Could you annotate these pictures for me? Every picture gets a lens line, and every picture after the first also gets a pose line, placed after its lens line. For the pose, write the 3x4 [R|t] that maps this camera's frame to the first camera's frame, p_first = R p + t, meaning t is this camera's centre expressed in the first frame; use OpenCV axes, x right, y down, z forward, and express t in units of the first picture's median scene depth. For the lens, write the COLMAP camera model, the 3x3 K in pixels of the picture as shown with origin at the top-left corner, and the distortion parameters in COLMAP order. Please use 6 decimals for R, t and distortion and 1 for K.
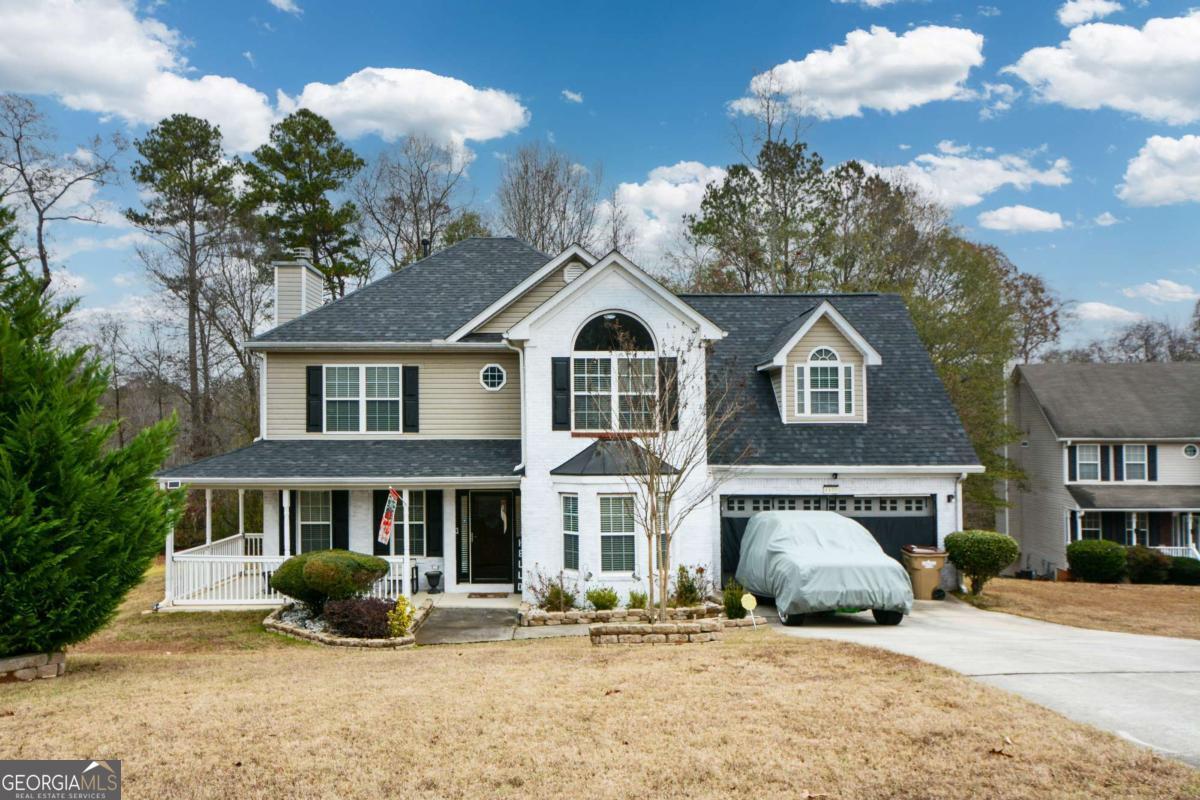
lens RADIAL K [[844.0, 0, 597.5], [0, 844.0, 420.8], [0, 0, 1]] dist [0.004477, -0.003992]
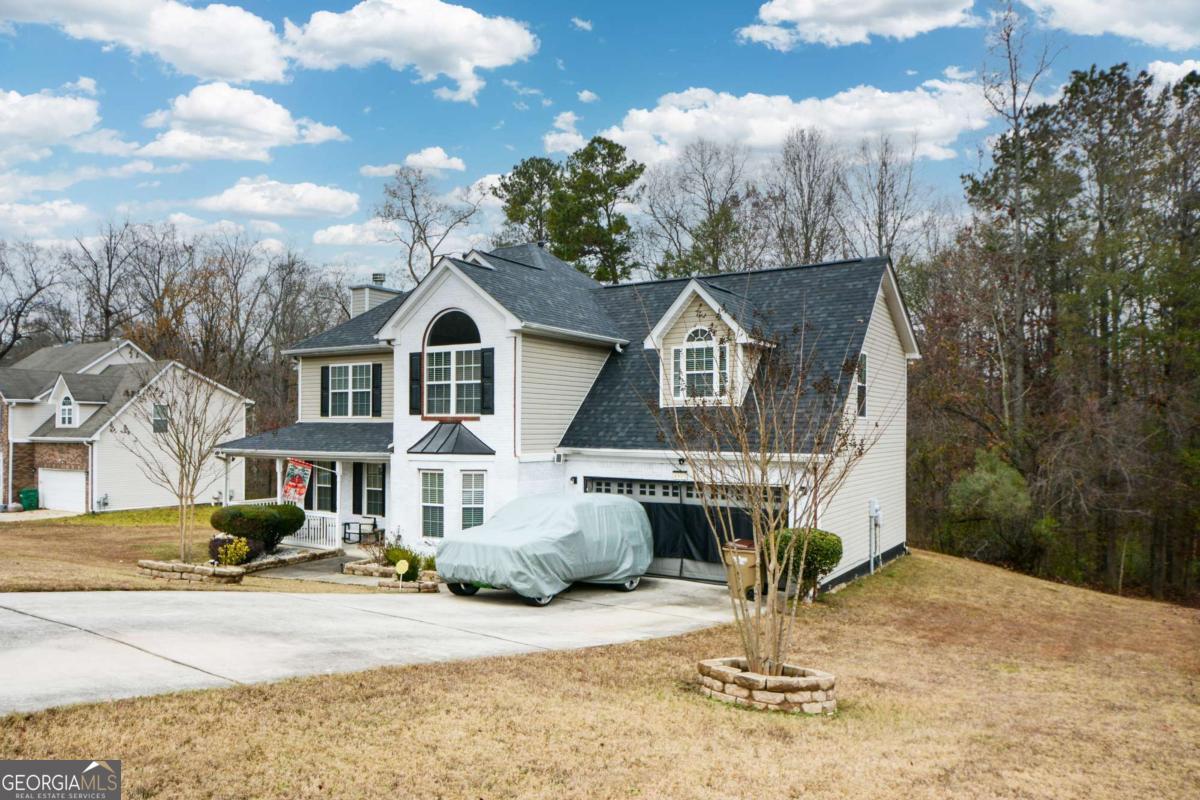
lens RADIAL K [[844.0, 0, 597.5], [0, 844.0, 420.8], [0, 0, 1]] dist [0.004477, -0.003992]
pose [[0.844781, -0.000595, -0.535111, 0.713635], [0.008653, 0.999884, 0.012548, 0.006357], [0.535041, -0.015230, 0.844689, 0.129876]]
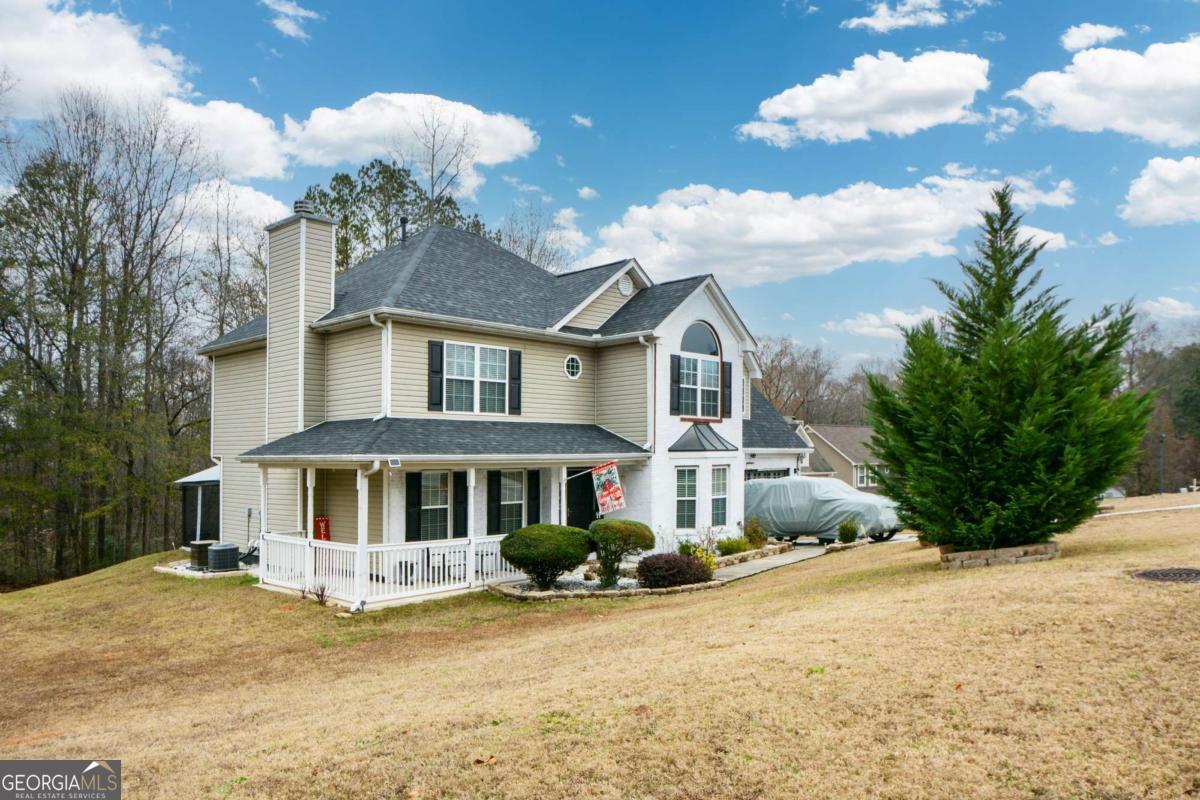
lens RADIAL K [[844.0, 0, 597.5], [0, 844.0, 420.8], [0, 0, 1]] dist [0.004477, -0.003992]
pose [[0.681480, 0.029652, 0.731236, -0.904626], [-0.008088, 0.999423, -0.032989, 0.054255], [-0.731792, 0.016567, 0.681326, 0.228442]]
